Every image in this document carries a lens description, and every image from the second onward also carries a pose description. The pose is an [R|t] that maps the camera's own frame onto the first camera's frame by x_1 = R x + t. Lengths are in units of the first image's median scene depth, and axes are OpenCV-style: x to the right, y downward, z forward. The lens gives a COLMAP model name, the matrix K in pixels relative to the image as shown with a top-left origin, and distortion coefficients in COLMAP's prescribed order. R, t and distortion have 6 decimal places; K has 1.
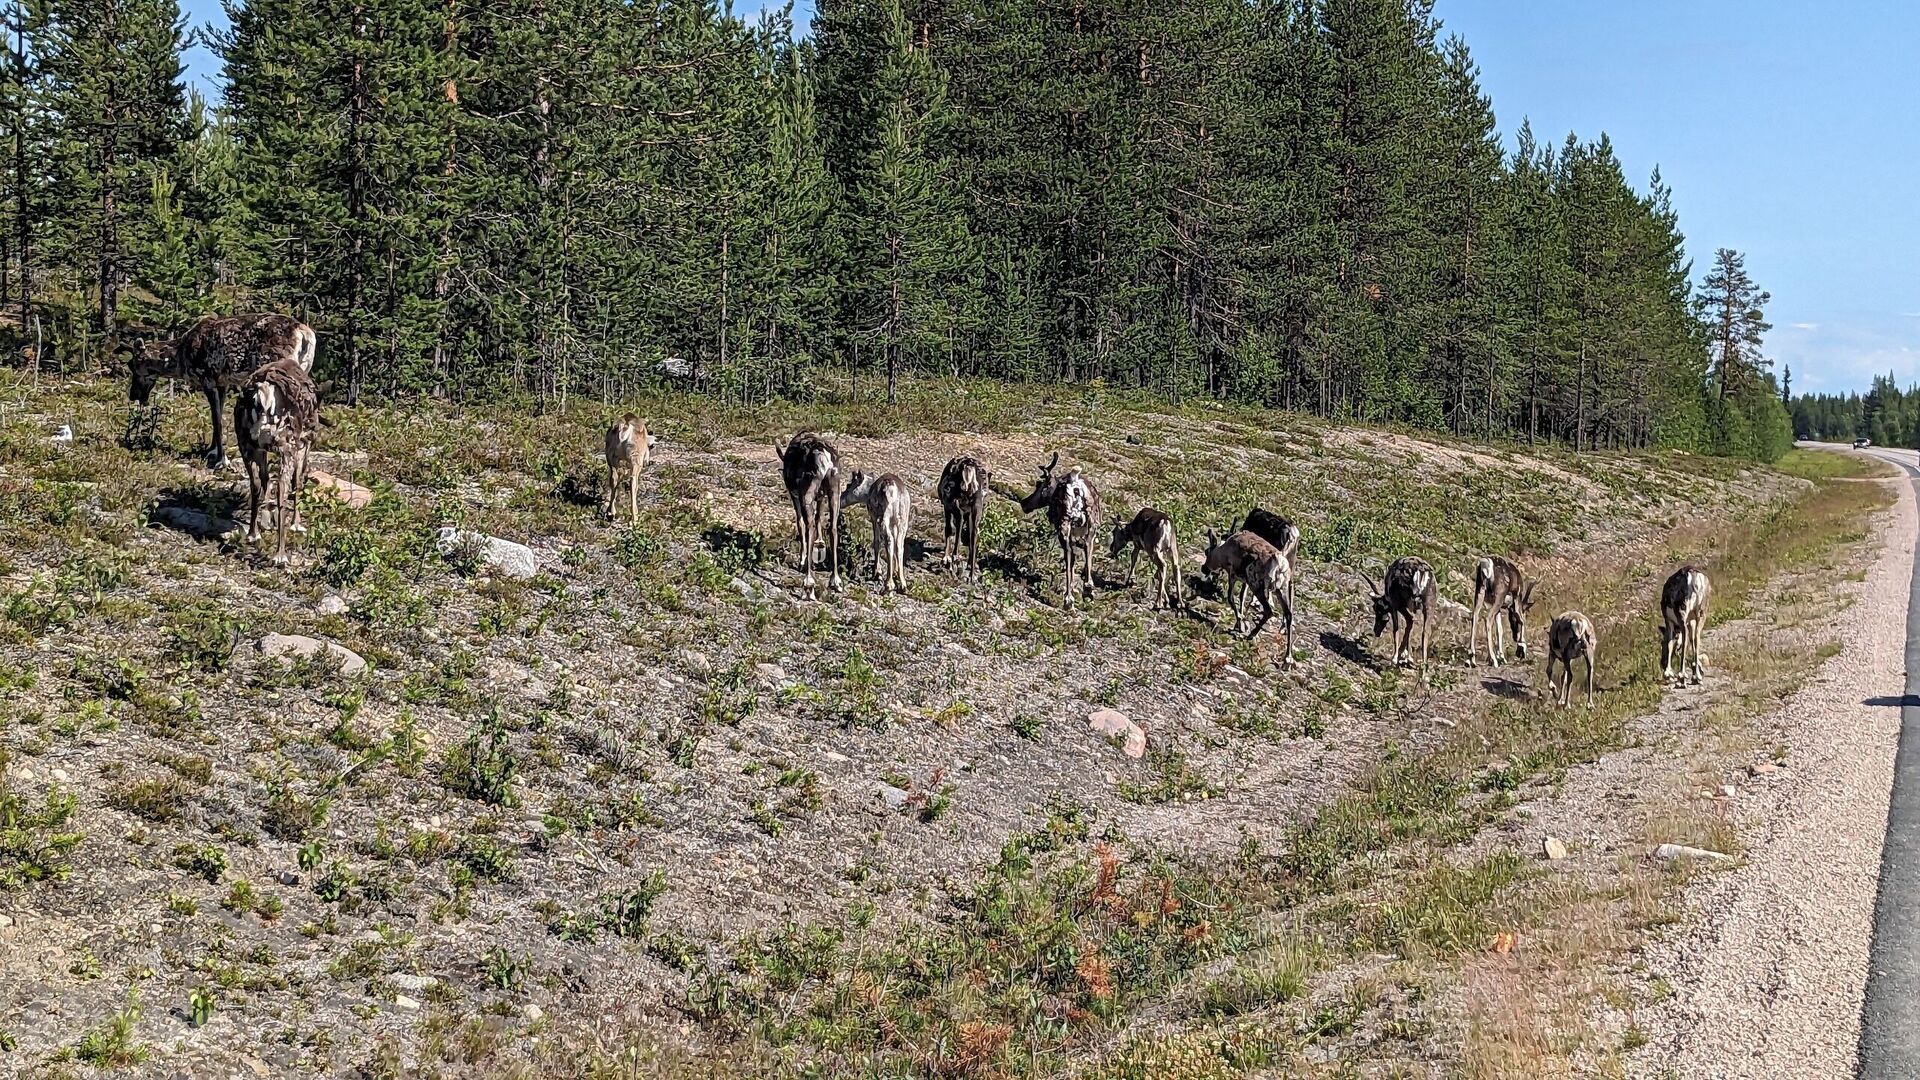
lens RADIAL K [[2895.1, 0, 980.6], [0, 2895.1, 581.9], [0, 0, 1]] dist [0.050314, 0.000000]
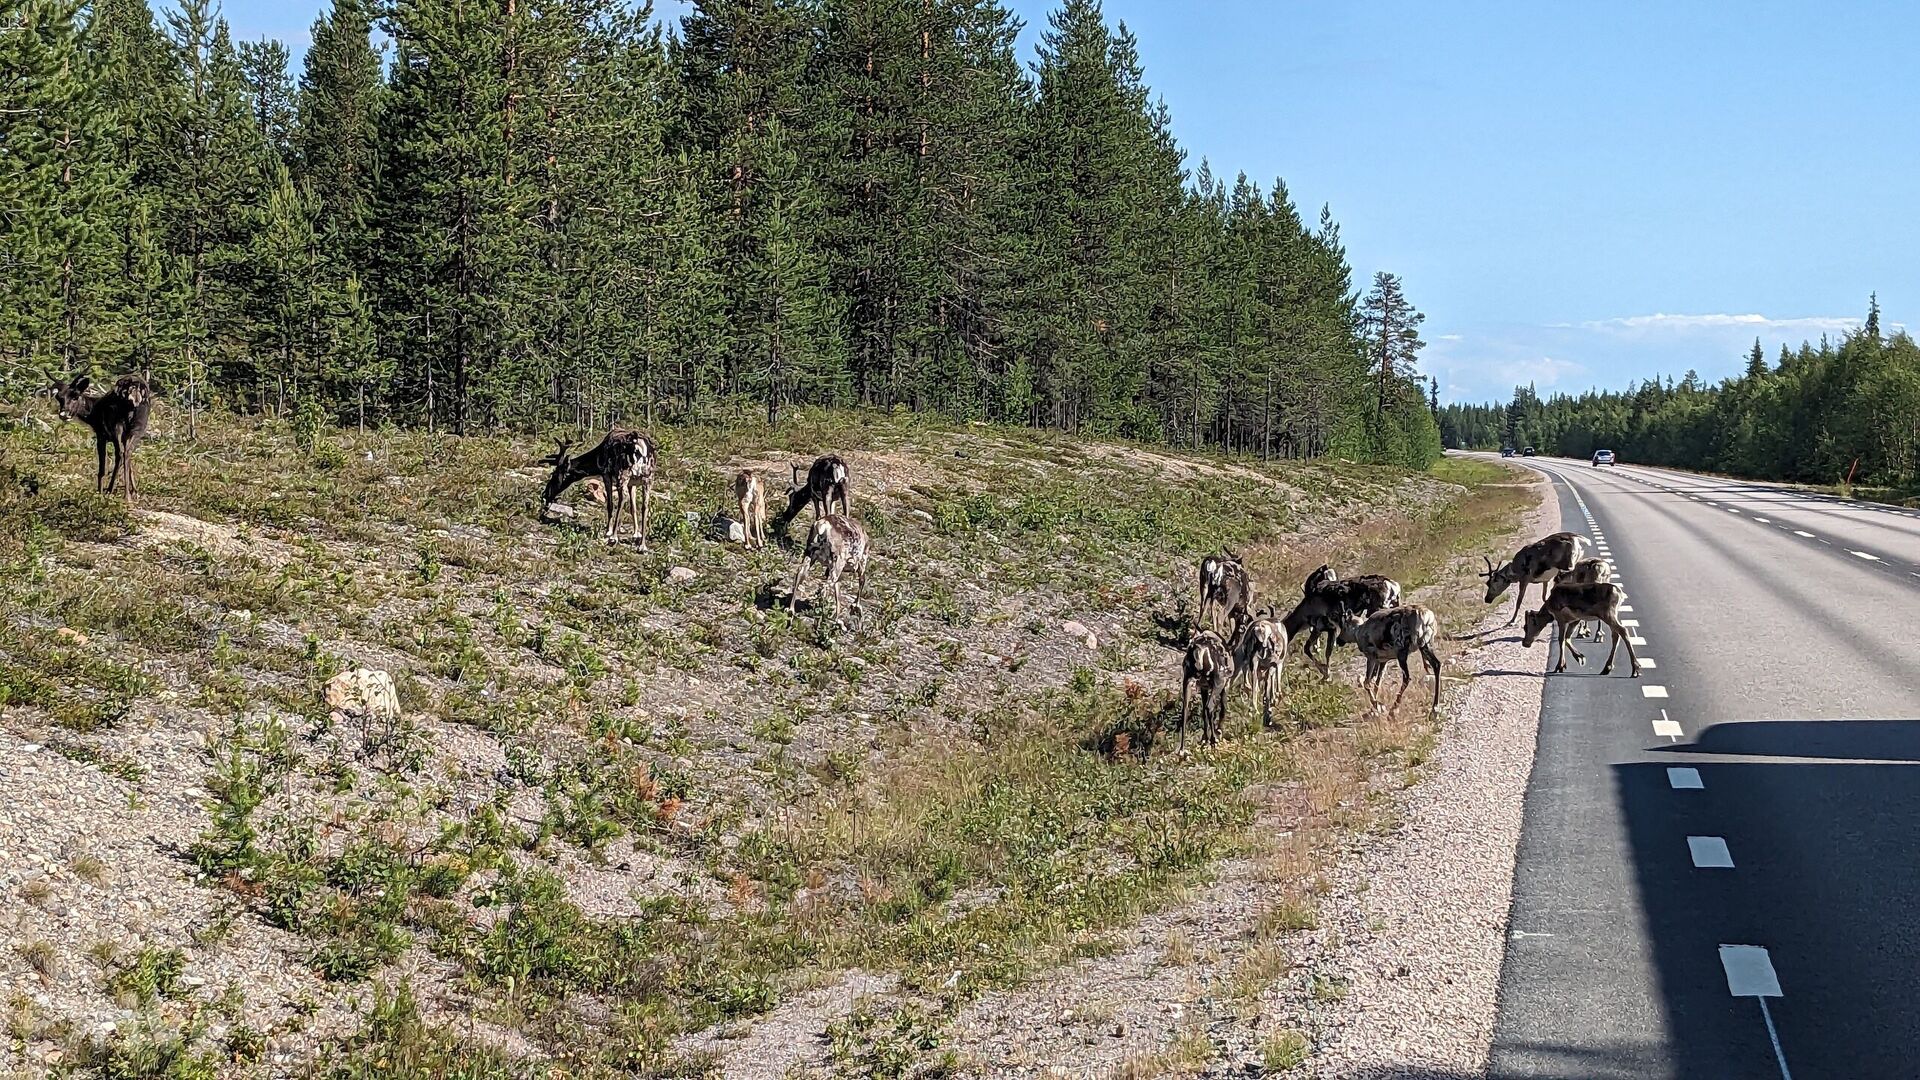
lens RADIAL K [[2895.1, 0, 828.1], [0, 2895.1, 593.4], [0, 0, 1]] dist [0.050314, 0.000000]
pose [[0.997841, -0.011901, 0.064594, -0.120418], [0.011972, 0.999928, -0.000707, 0.016929], [-0.064581, 0.001479, 0.997911, -0.372960]]
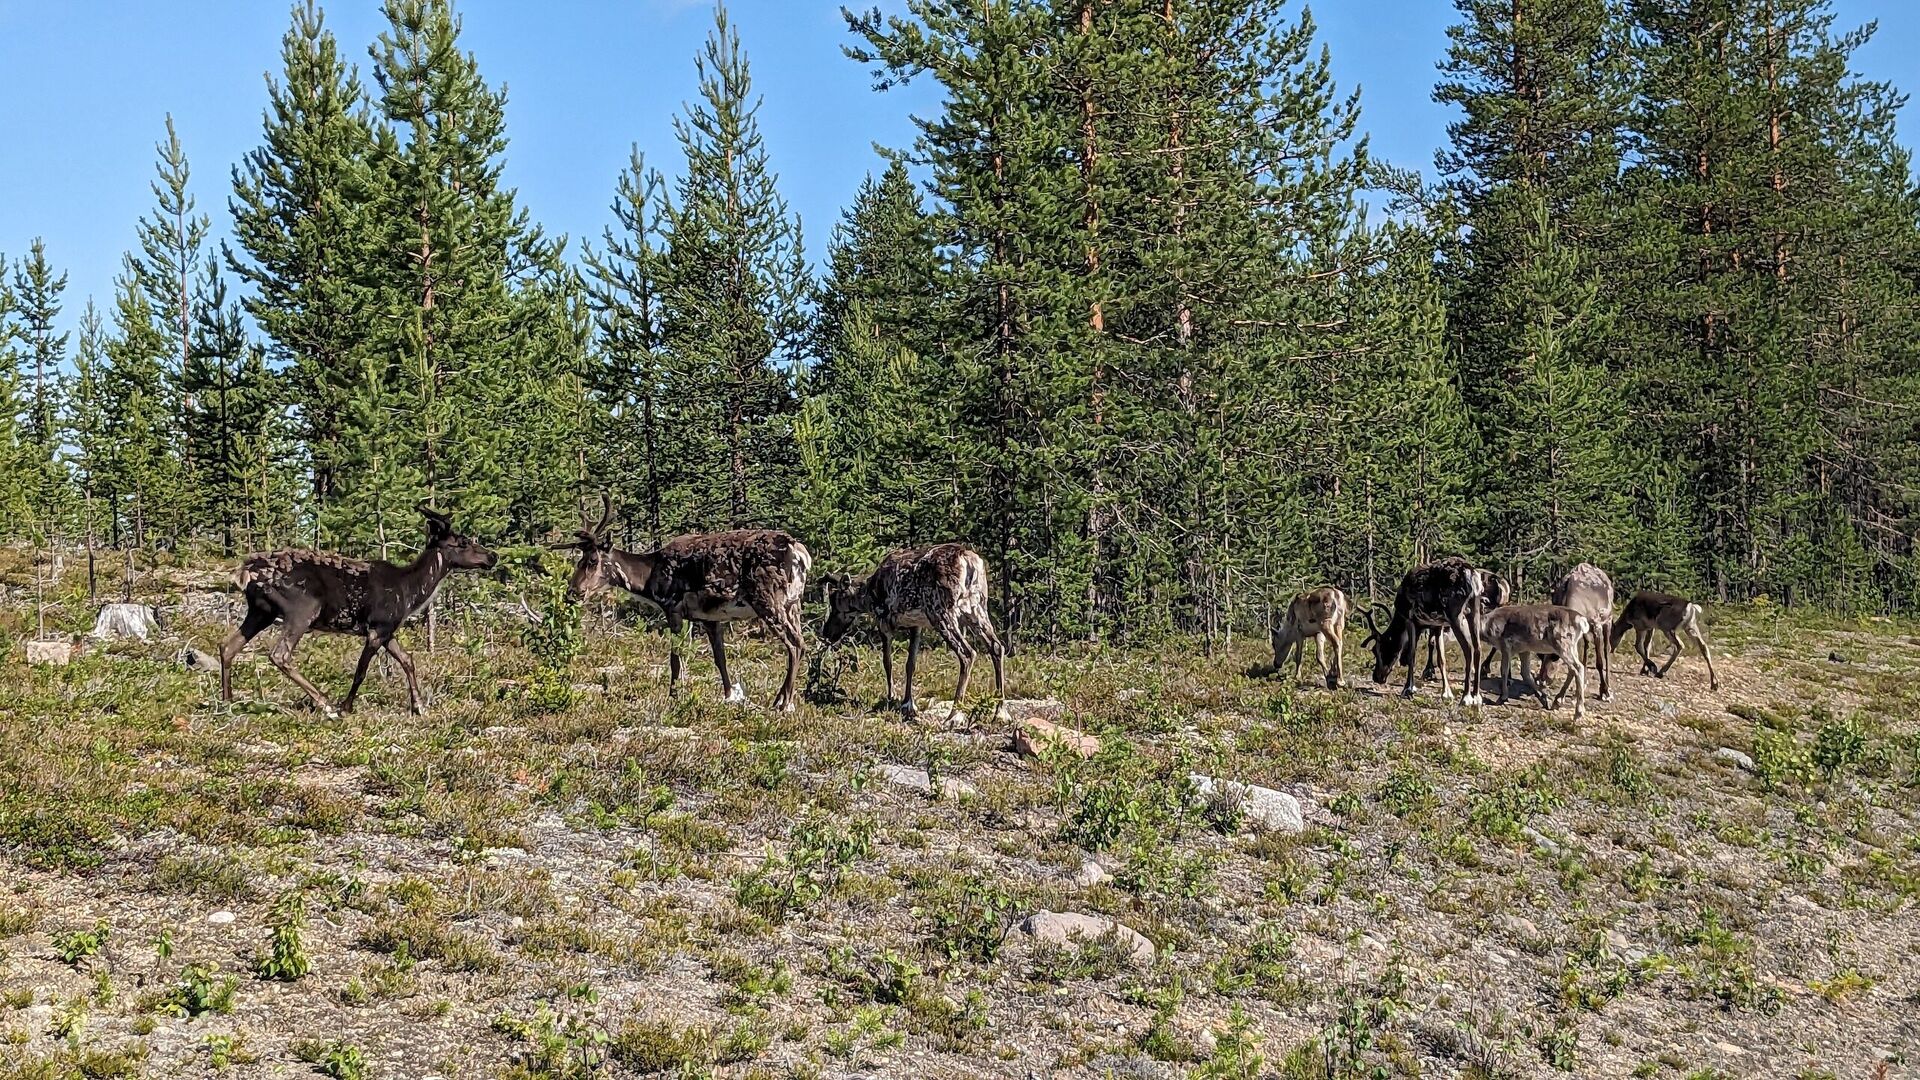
lens RADIAL K [[2895.1, 0, 953.6], [0, 2895.1, 531.7], [0, 0, 1]] dist [0.050314, 0.000000]
pose [[0.978692, -0.057199, -0.197205, -0.046894], [0.036154, 0.993415, -0.108715, -0.000228], [0.202125, 0.099269, 0.974316, 0.090638]]
